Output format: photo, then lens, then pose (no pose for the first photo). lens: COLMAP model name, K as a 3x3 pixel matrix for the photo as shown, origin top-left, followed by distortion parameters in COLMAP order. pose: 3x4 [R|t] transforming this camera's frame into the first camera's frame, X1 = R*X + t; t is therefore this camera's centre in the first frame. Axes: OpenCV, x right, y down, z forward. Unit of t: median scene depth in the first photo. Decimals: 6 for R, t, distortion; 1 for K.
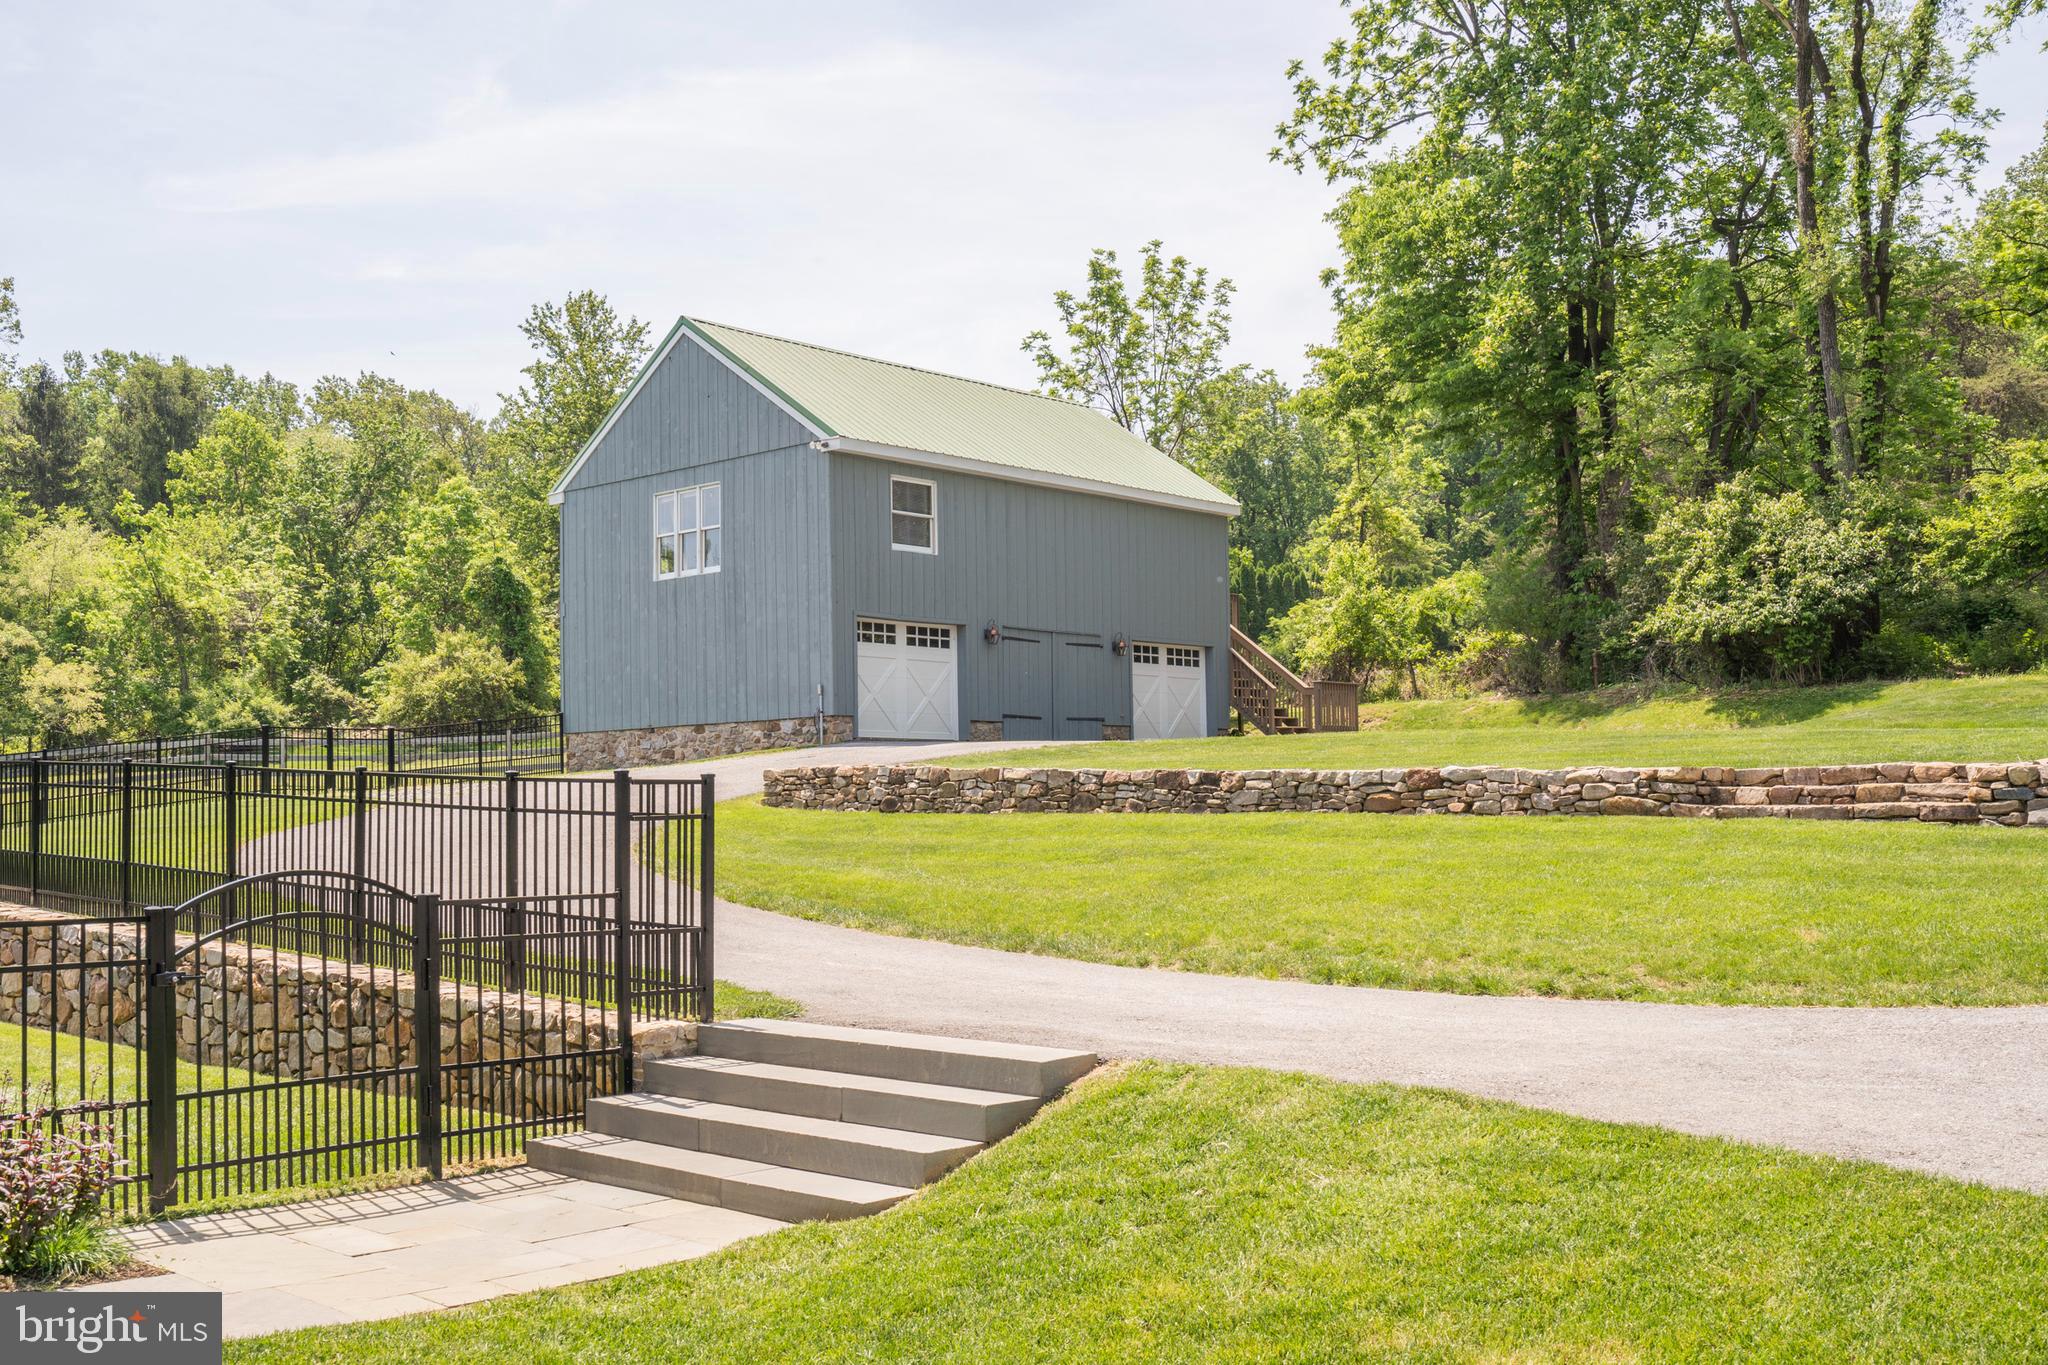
lens RADIAL K [[1997.8, 0, 1024.0], [0, 1997.8, 682.5], [0, 0, 1]] dist [0.015953, 0.000458]
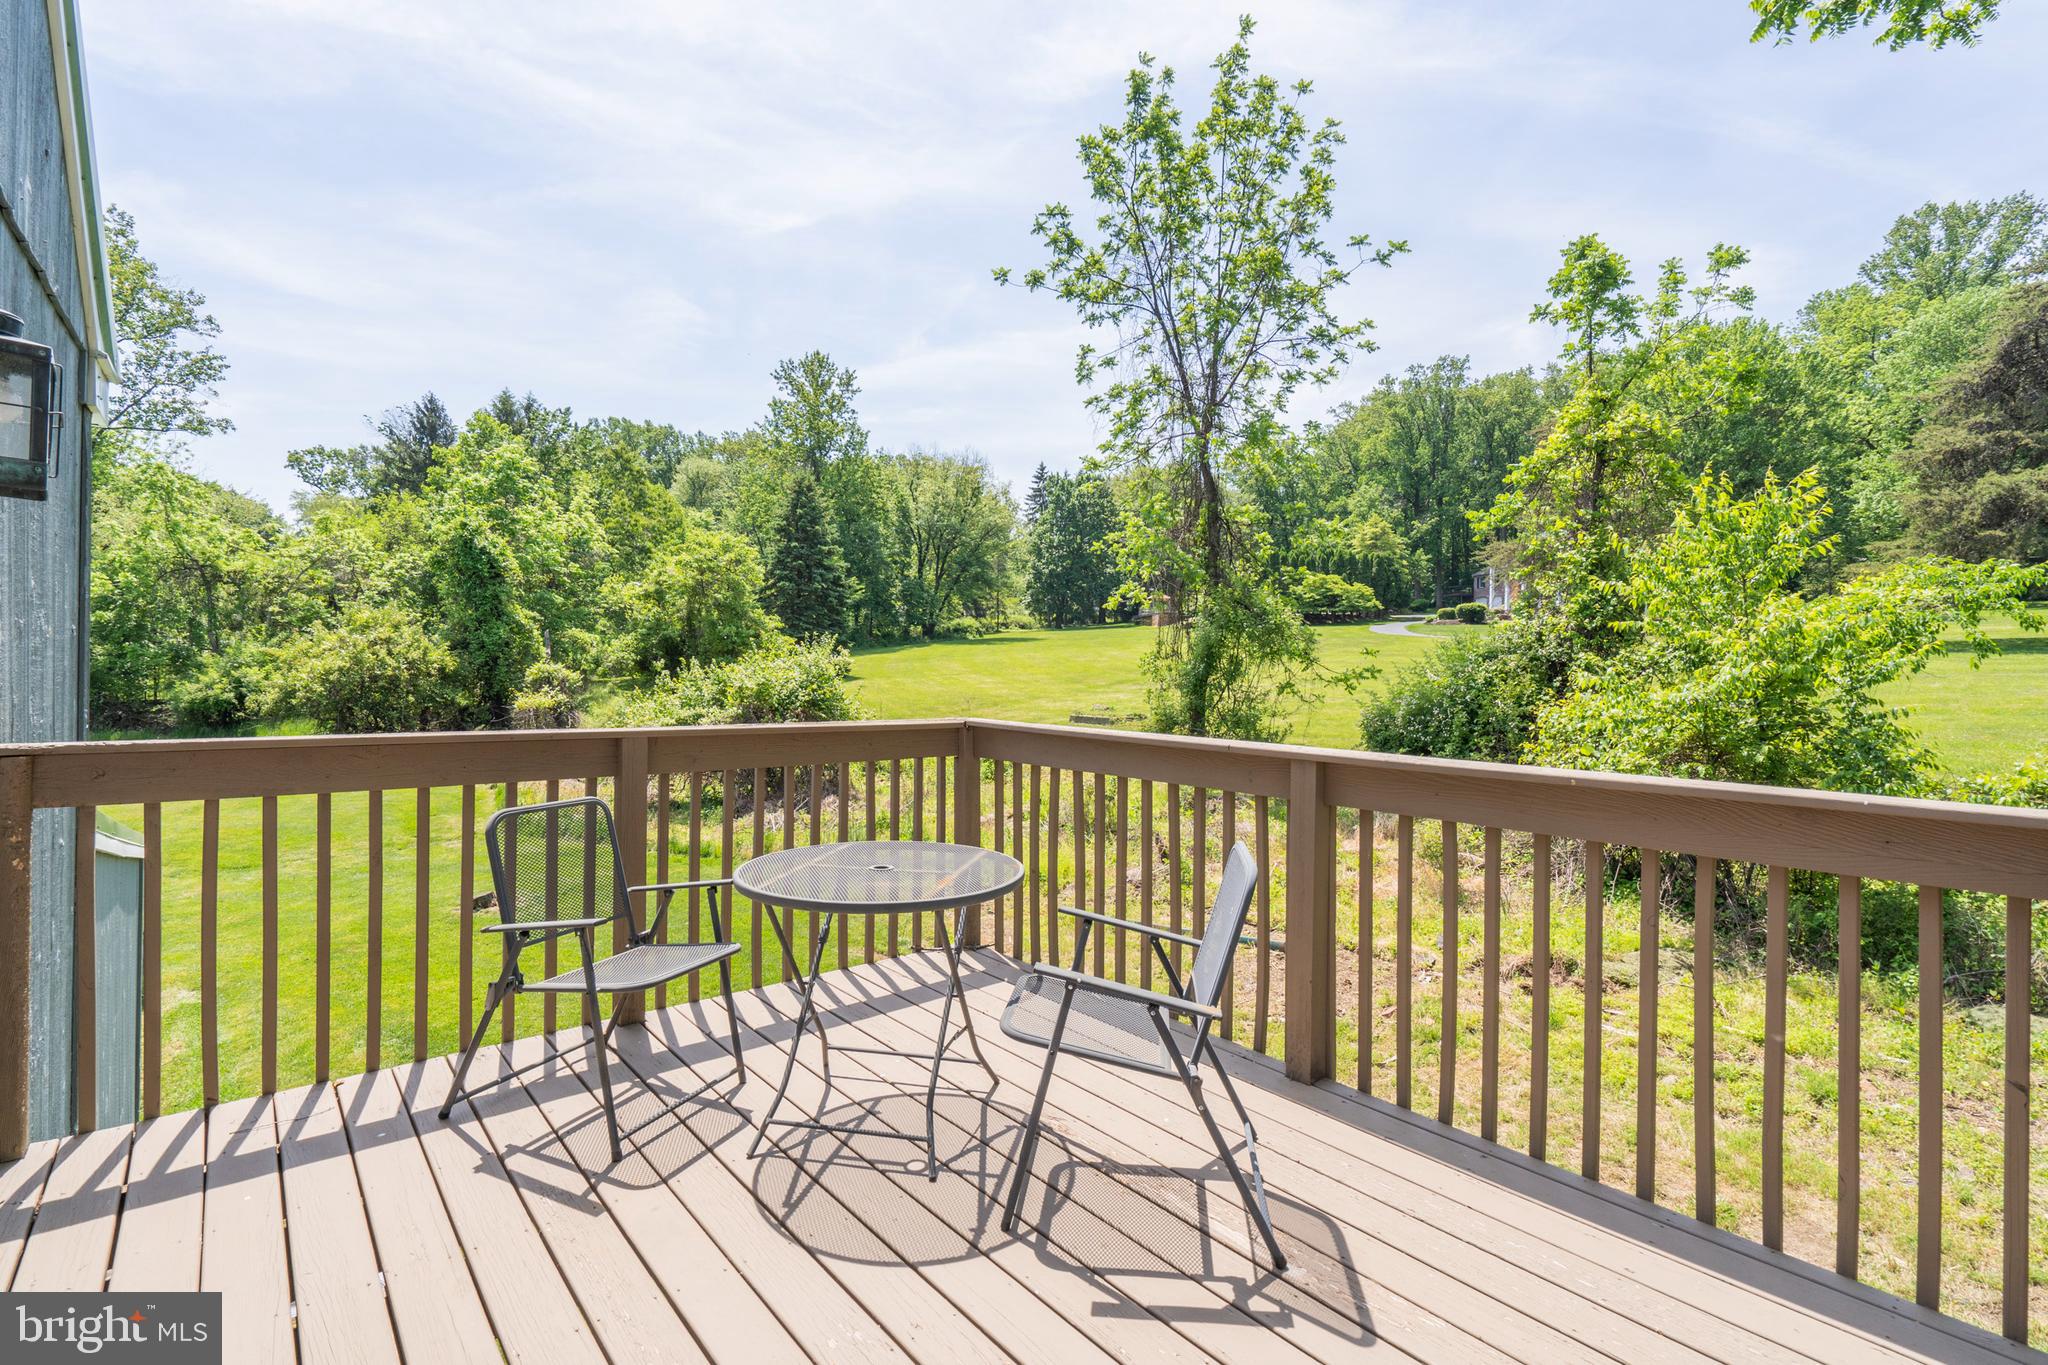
lens RADIAL K [[918.9, 0, 1024.0], [0, 918.9, 682.5], [0, 0, 1]] dist [-0.001773, -0.000585]
pose [[0.991067, 0.034708, -0.128768, 0.041268], [-0.023556, 0.995918, 0.087137, -0.032937], [0.131266, -0.083325, 0.987839, 0.620991]]
